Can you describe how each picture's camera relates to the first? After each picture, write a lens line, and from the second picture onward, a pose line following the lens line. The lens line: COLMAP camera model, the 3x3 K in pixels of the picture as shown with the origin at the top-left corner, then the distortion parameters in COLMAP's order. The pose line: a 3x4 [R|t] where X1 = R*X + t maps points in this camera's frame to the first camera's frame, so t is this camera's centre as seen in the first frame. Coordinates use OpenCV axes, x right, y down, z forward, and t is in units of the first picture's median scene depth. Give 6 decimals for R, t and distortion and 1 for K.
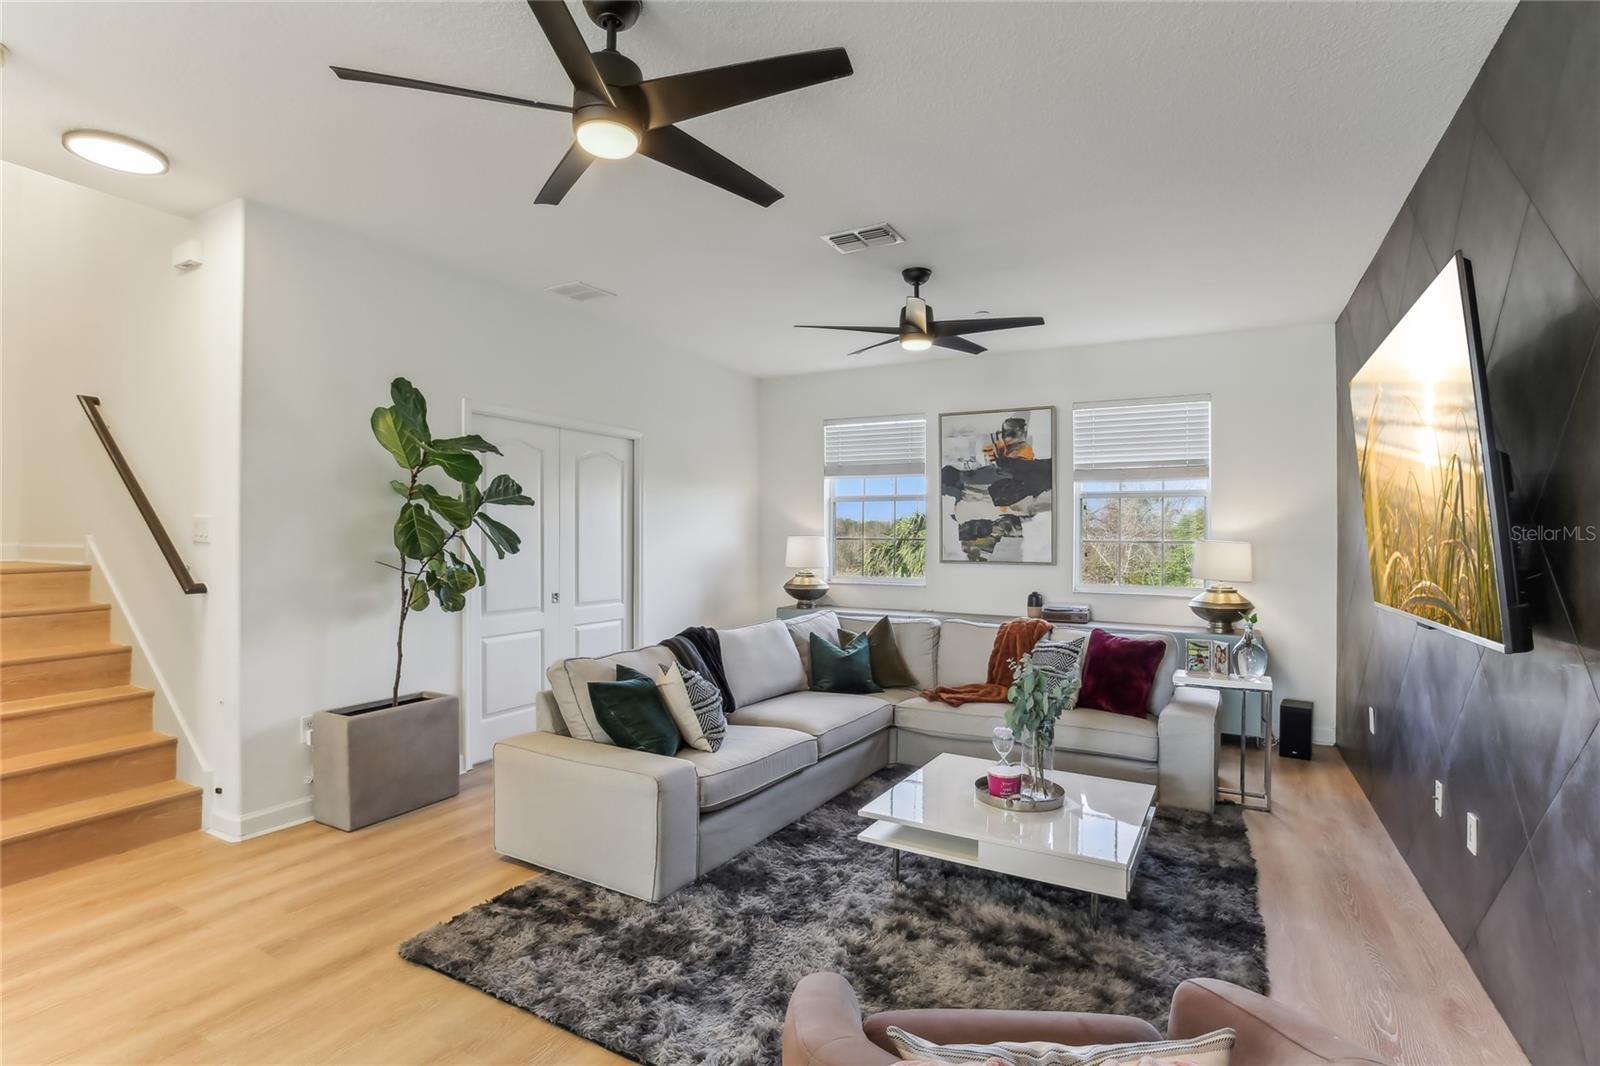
lens RADIAL K [[777.5, 0, 793.6], [0, 777.5, 533.3], [0, 0, 1]] dist [-0.029527, 0.001475]
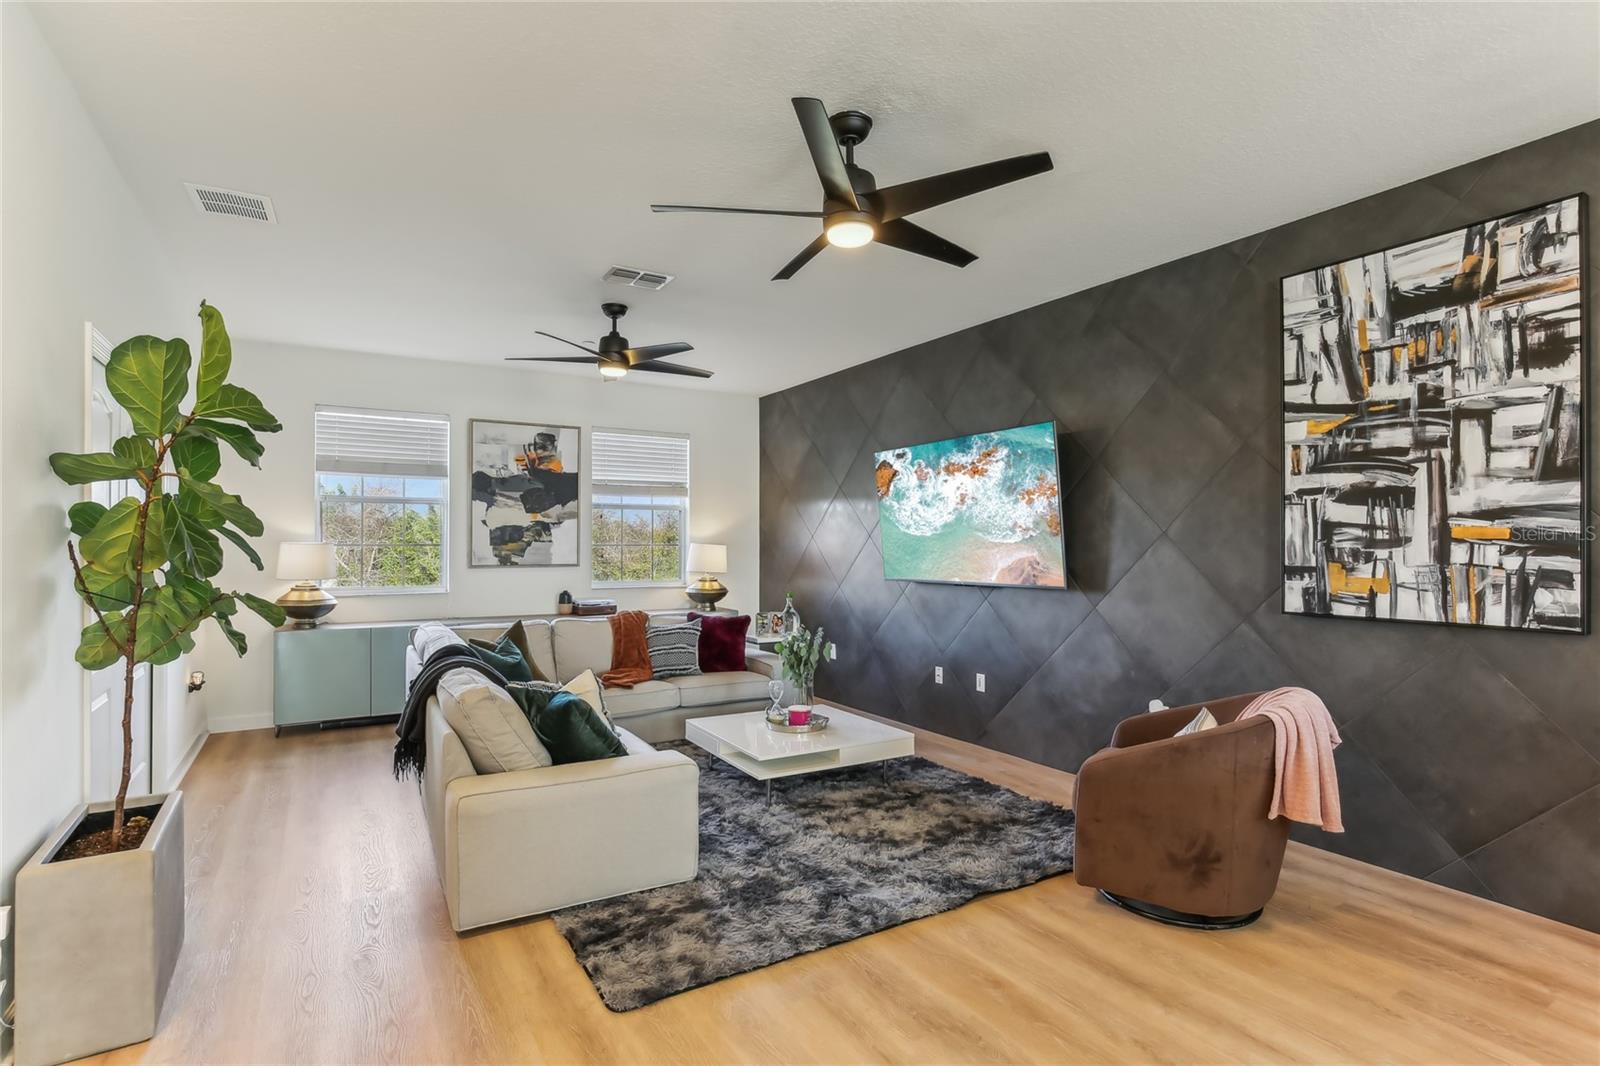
lens RADIAL K [[777.5, 0, 793.6], [0, 777.5, 533.3], [0, 0, 1]] dist [-0.029527, 0.001475]
pose [[0.495892, 0.003967, 0.868375, -0.571493], [-0.000615, 0.999991, -0.004218, -0.003246], [-0.868384, 0.001558, 0.495890, 0.179809]]
